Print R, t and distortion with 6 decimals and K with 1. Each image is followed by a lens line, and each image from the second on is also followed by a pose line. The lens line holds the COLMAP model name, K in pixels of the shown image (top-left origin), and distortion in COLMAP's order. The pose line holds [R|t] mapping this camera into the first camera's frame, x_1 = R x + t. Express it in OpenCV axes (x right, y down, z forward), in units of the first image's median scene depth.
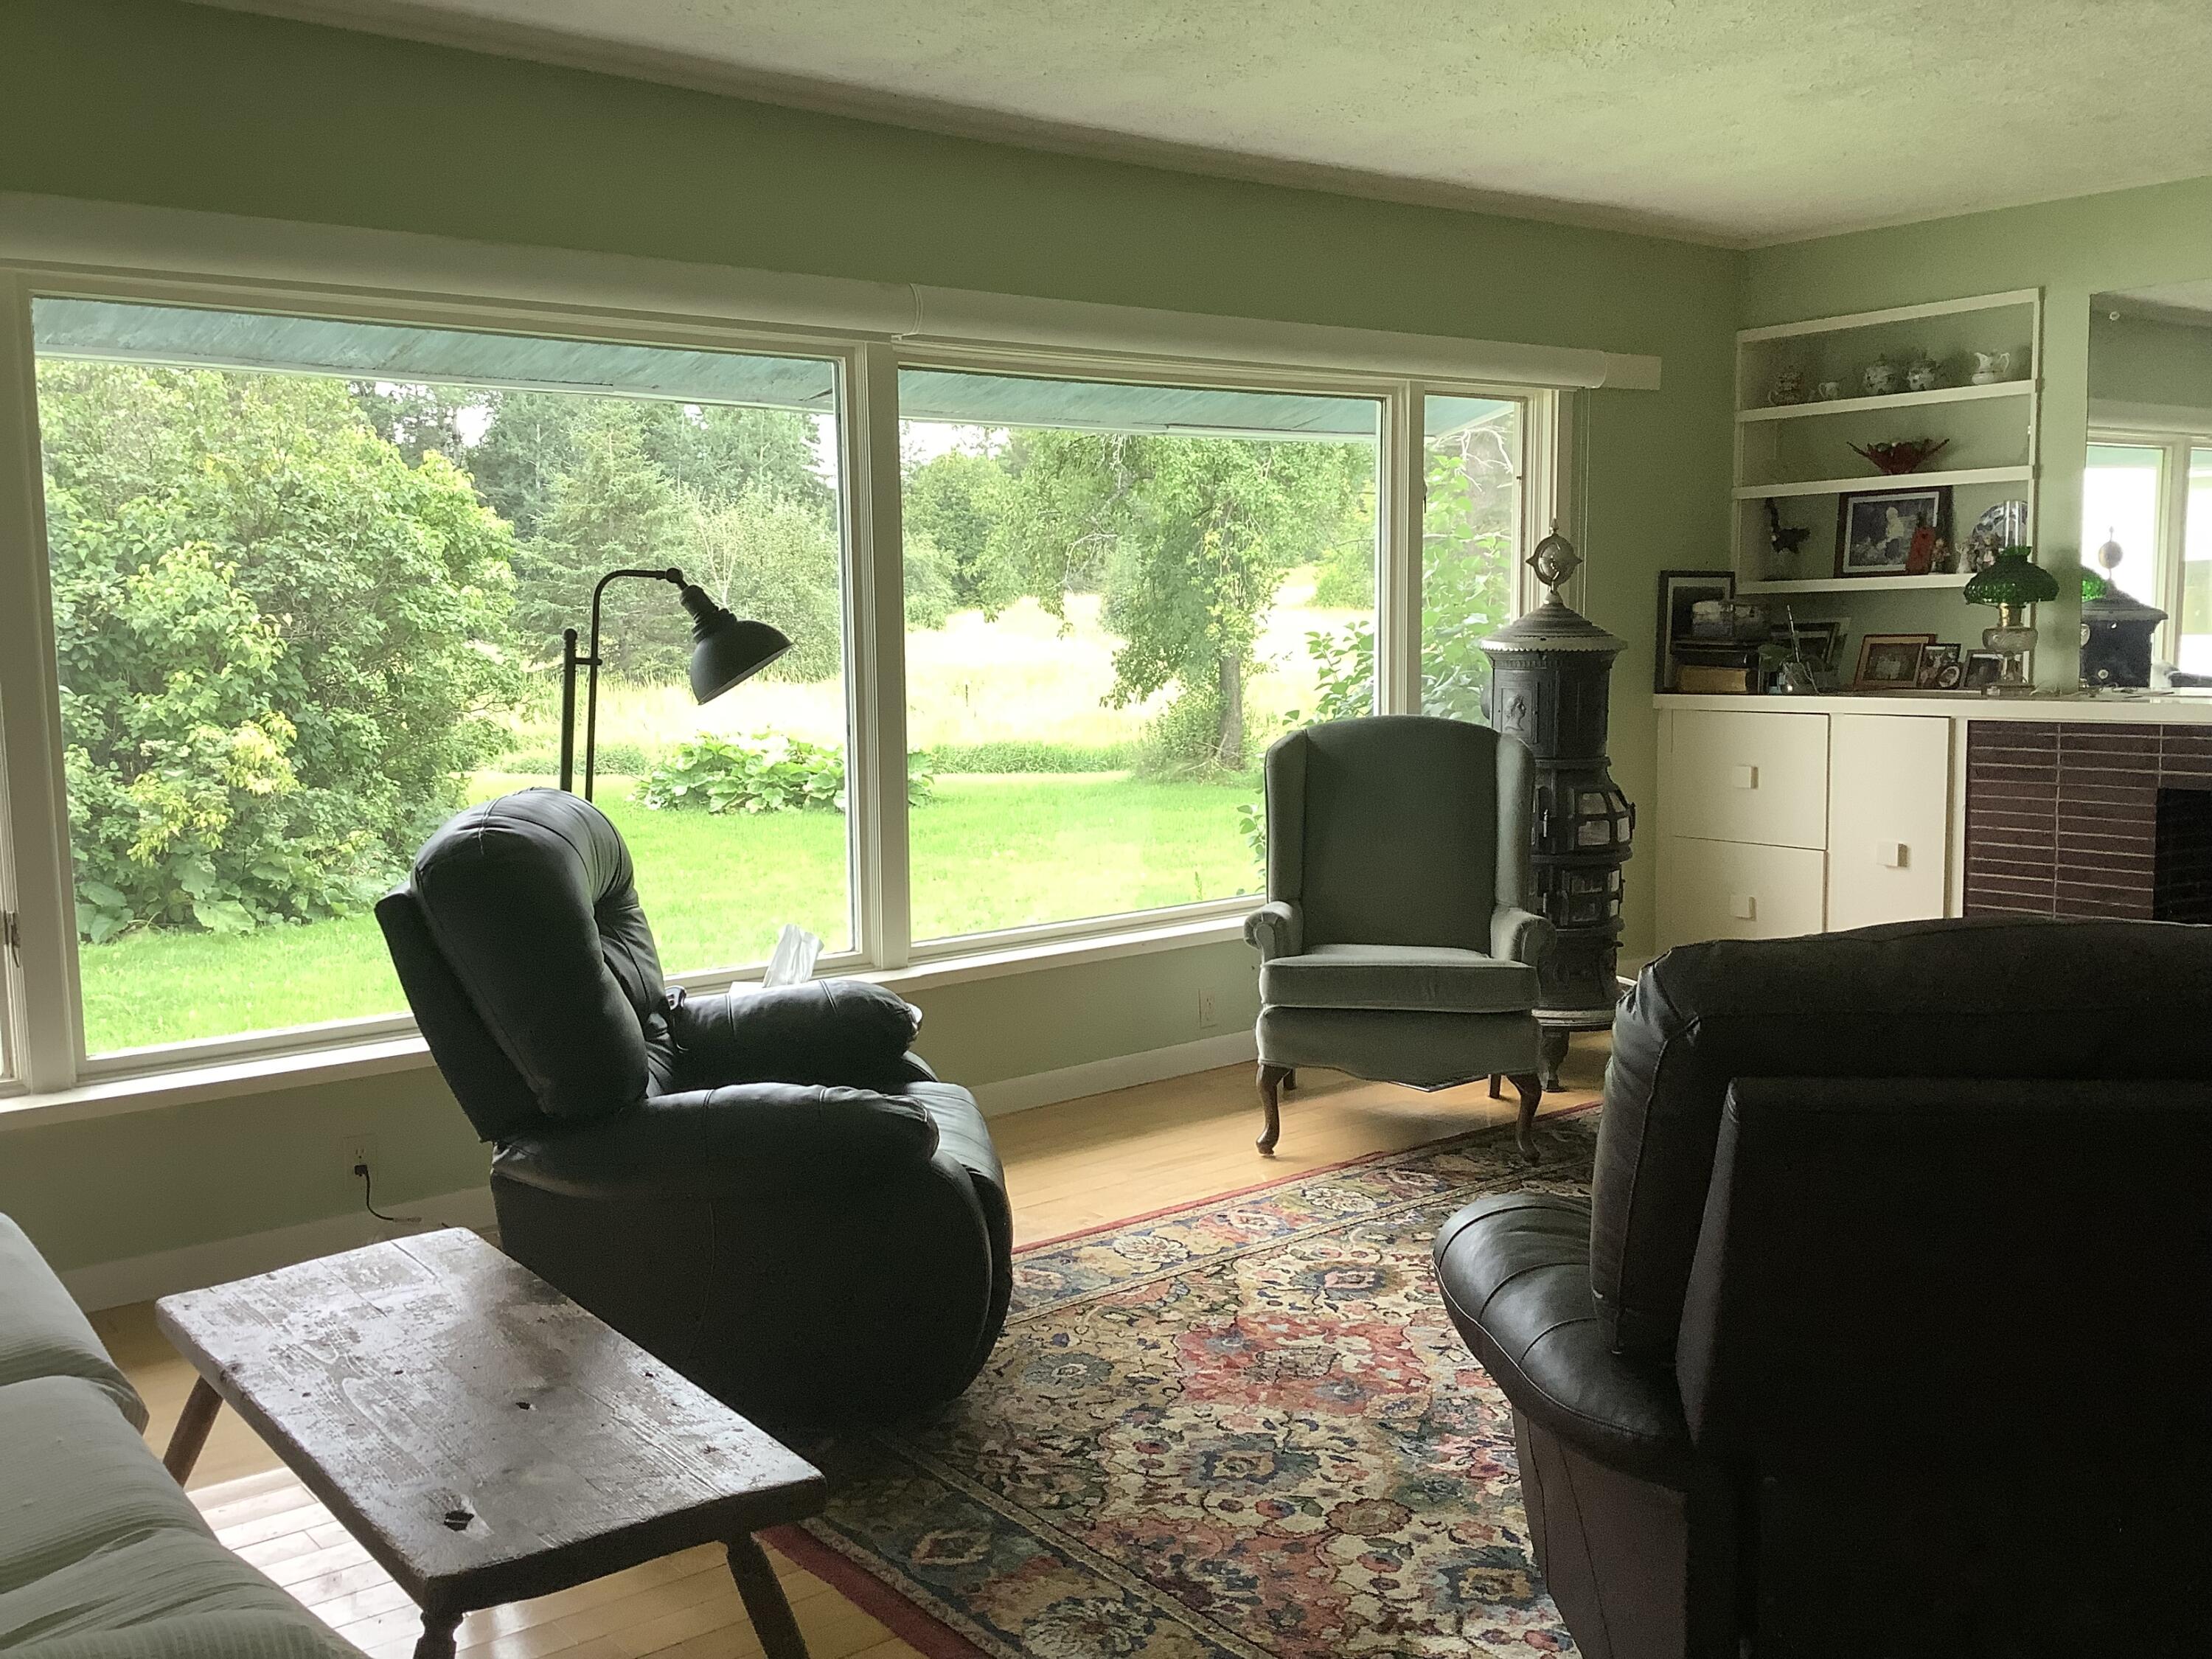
lens RADIAL K [[2013.9, 0, 1118.9], [0, 2013.9, 827.5], [0, 0, 1]] dist [0.149318, -0.361253]
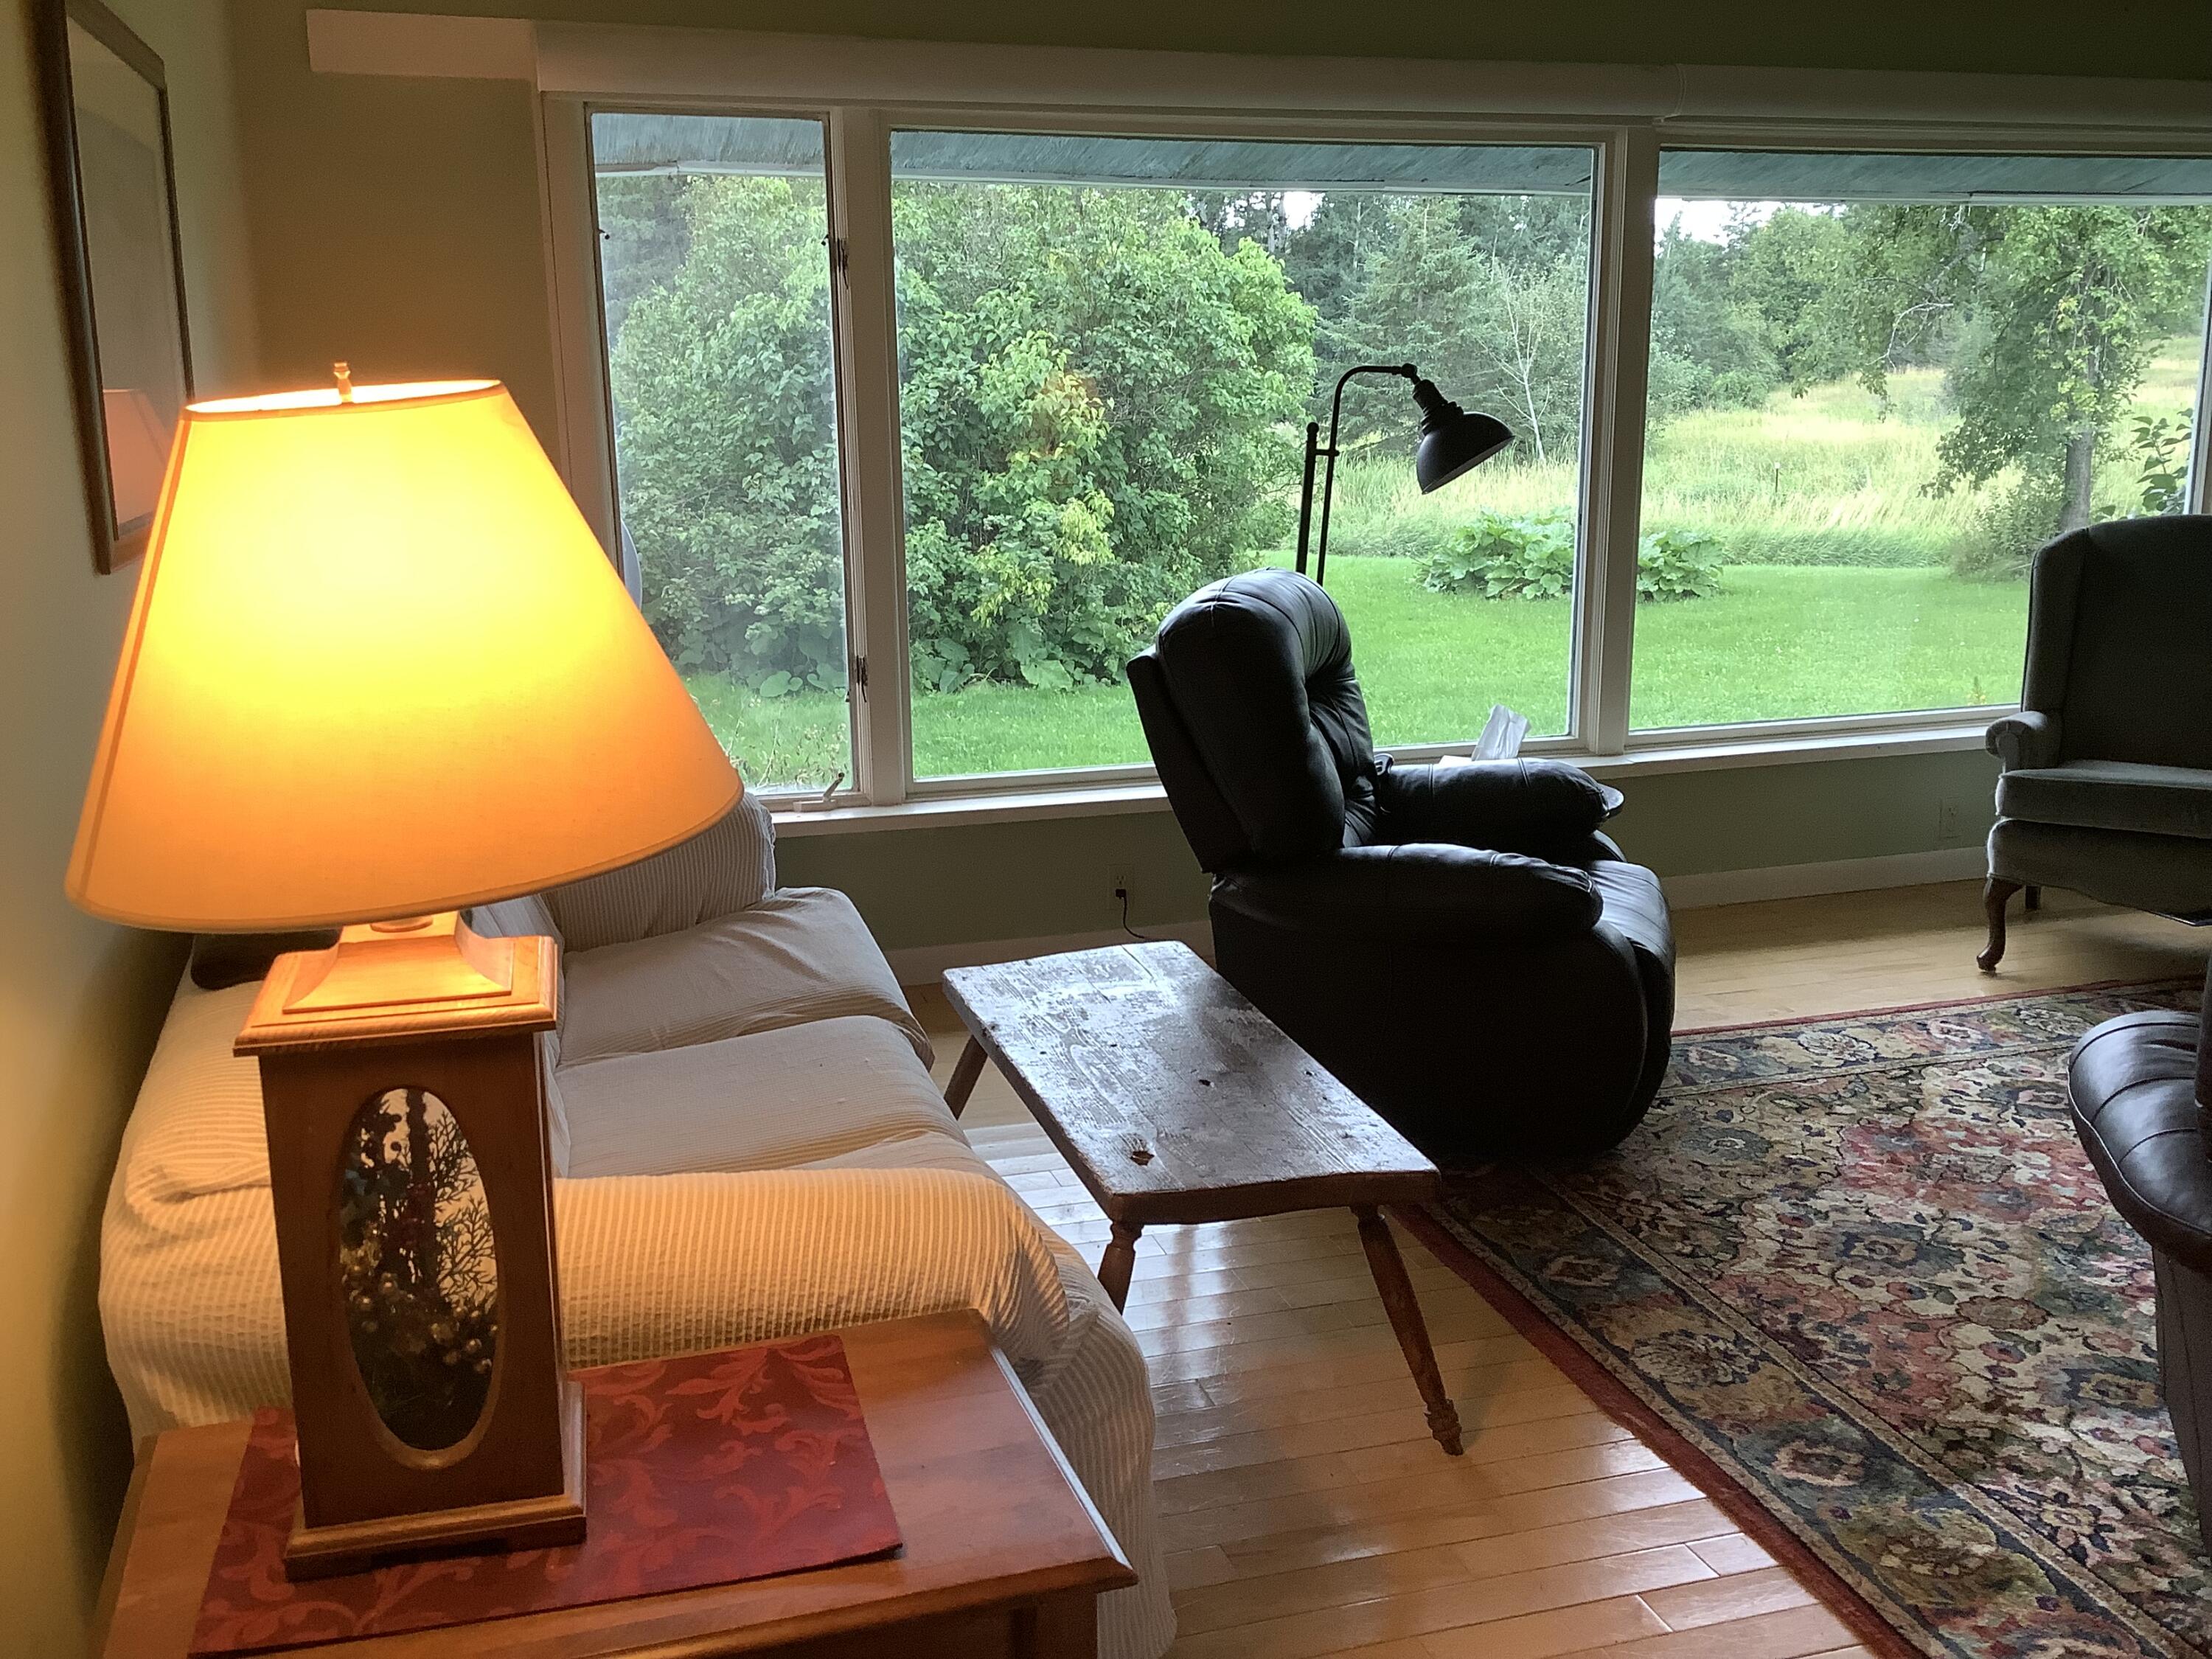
lens RADIAL K [[2074.1, 0, 1113.6], [0, 2074.1, 824.9], [0, 0, 1]] dist [0.096643, -0.181968]
pose [[0.922953, 0.078569, -0.376809, 0.064097], [-0.040156, 0.993258, 0.108746, -0.000035], [0.382813, -0.085236, 0.919885, -0.081365]]
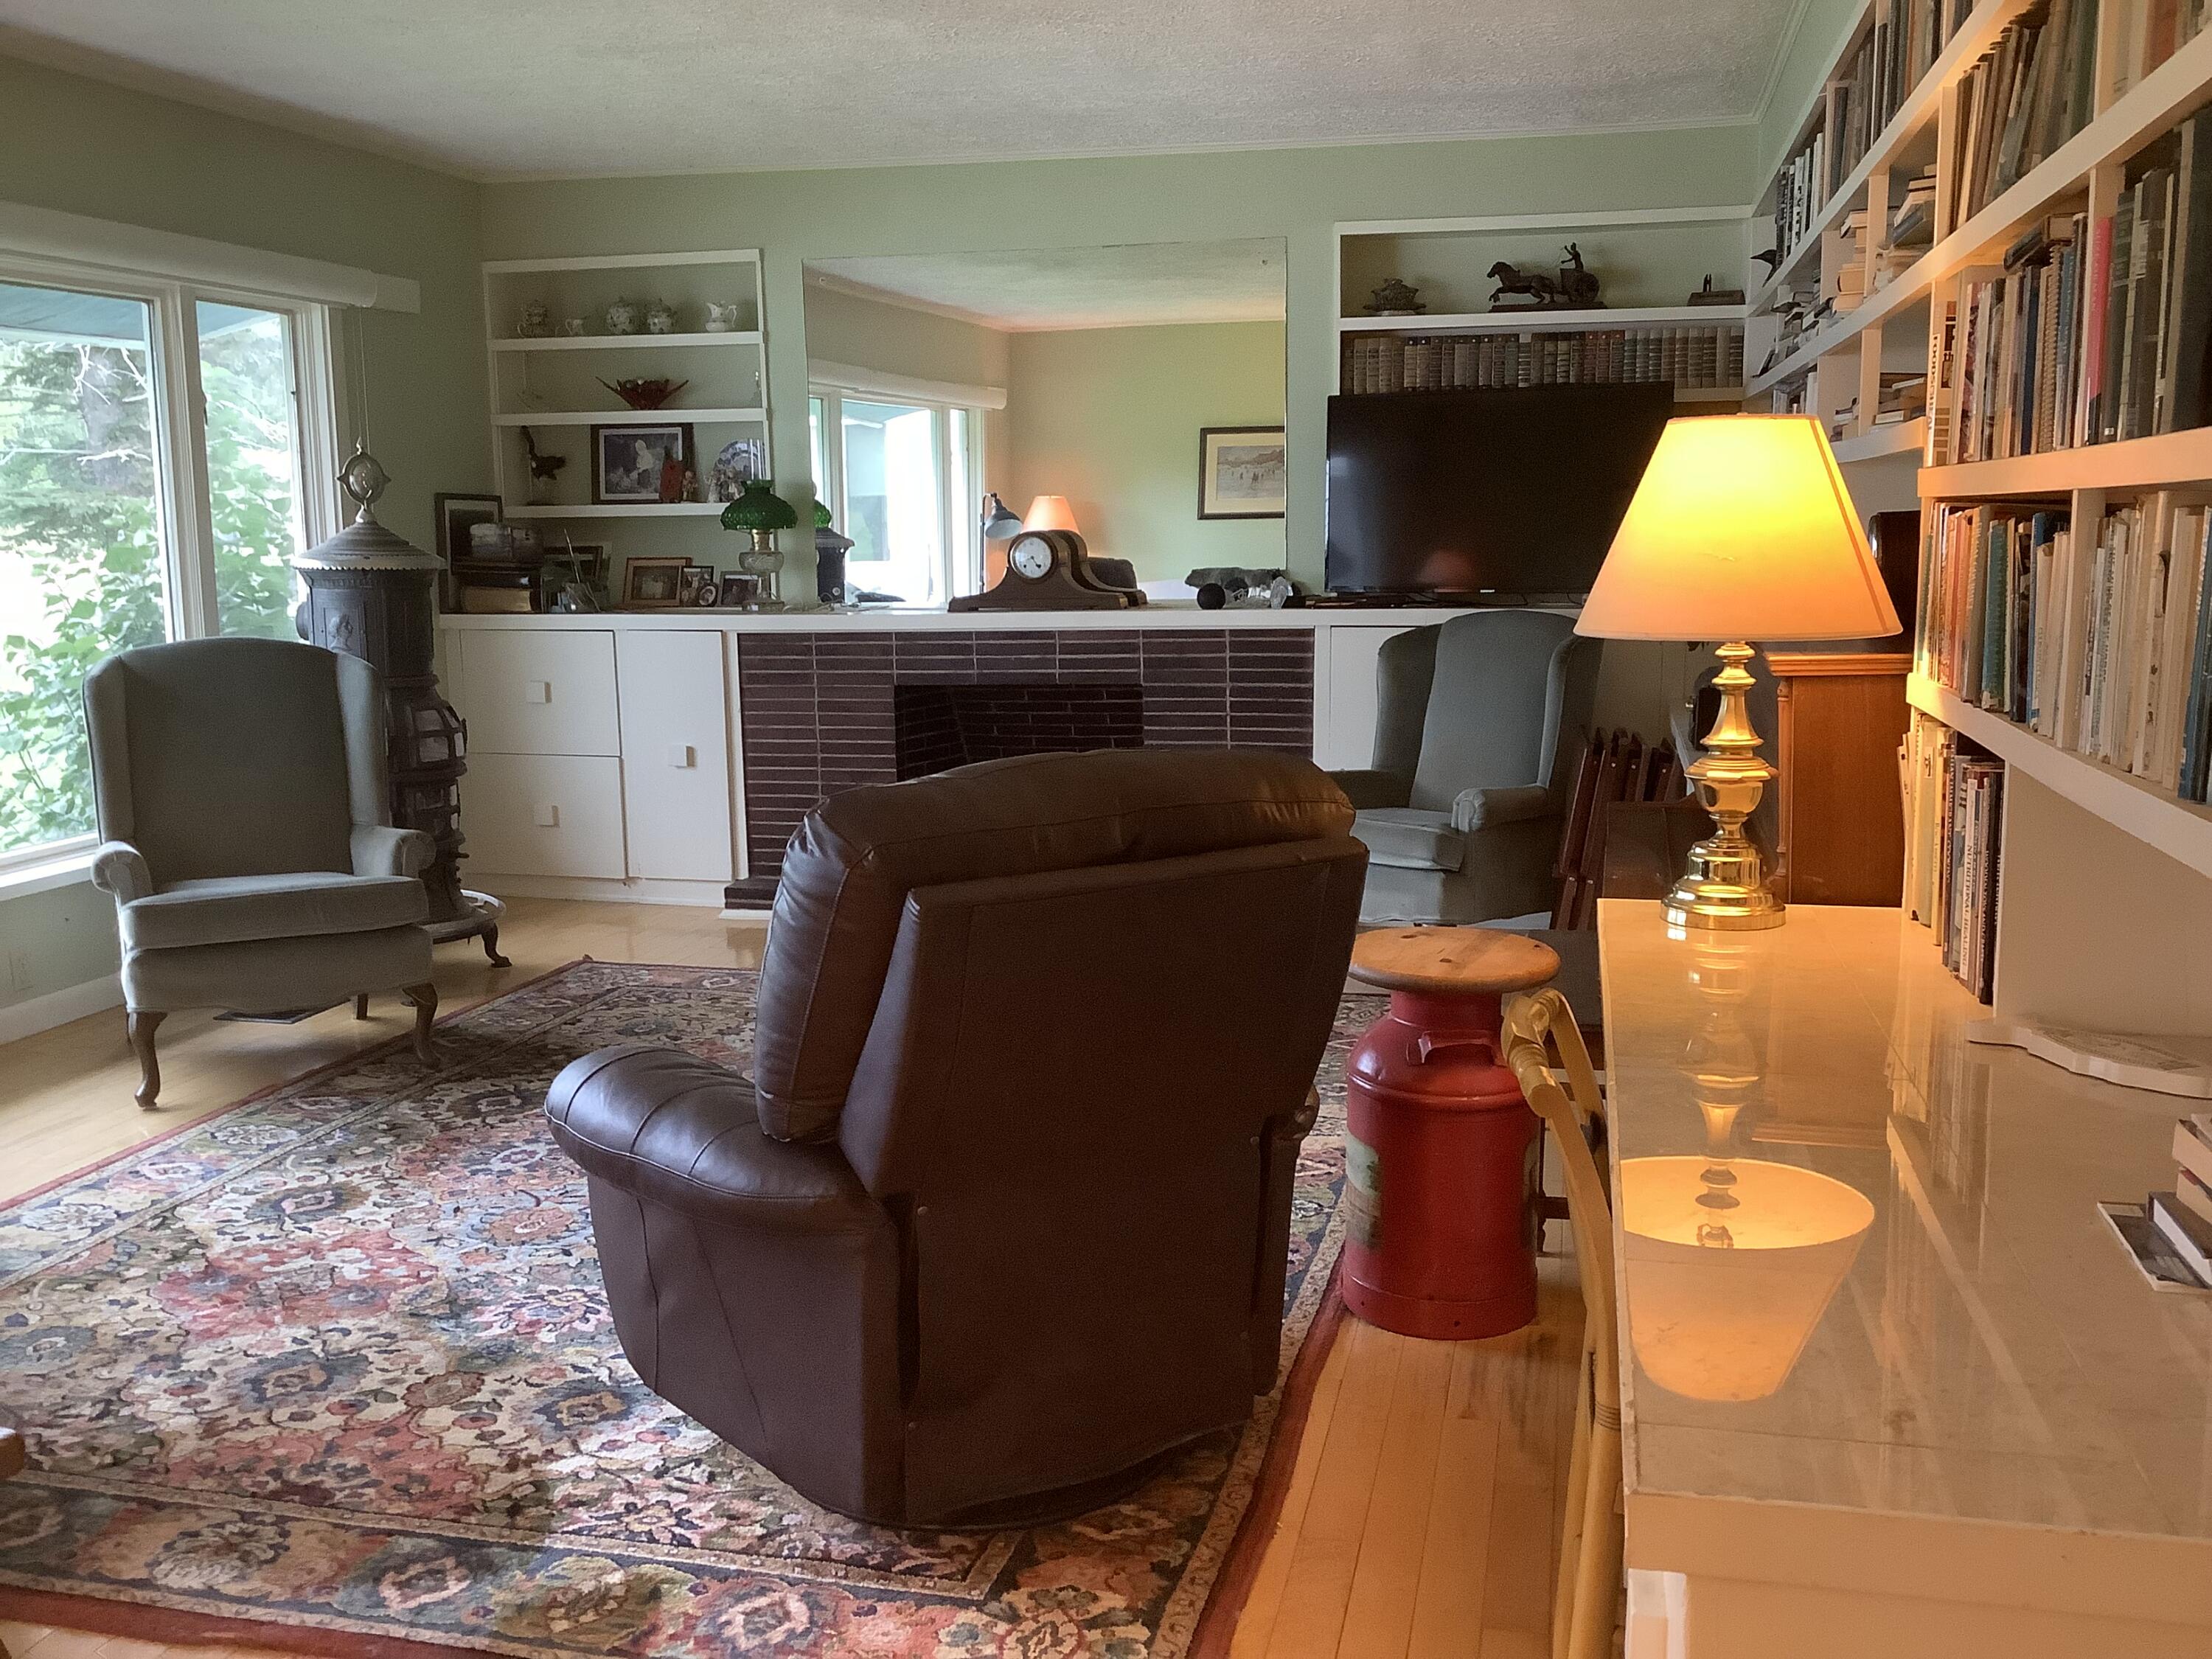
lens RADIAL K [[2067.4, 0, 1116.6], [0, 2067.4, 839.3], [0, 0, 1]] dist [0.100437, -0.208677]
pose [[0.778835, -0.084819, 0.621467, -0.181663], [0.063778, 0.996388, 0.056061, 0.012944], [-0.623978, -0.004026, 0.781432, -0.039072]]
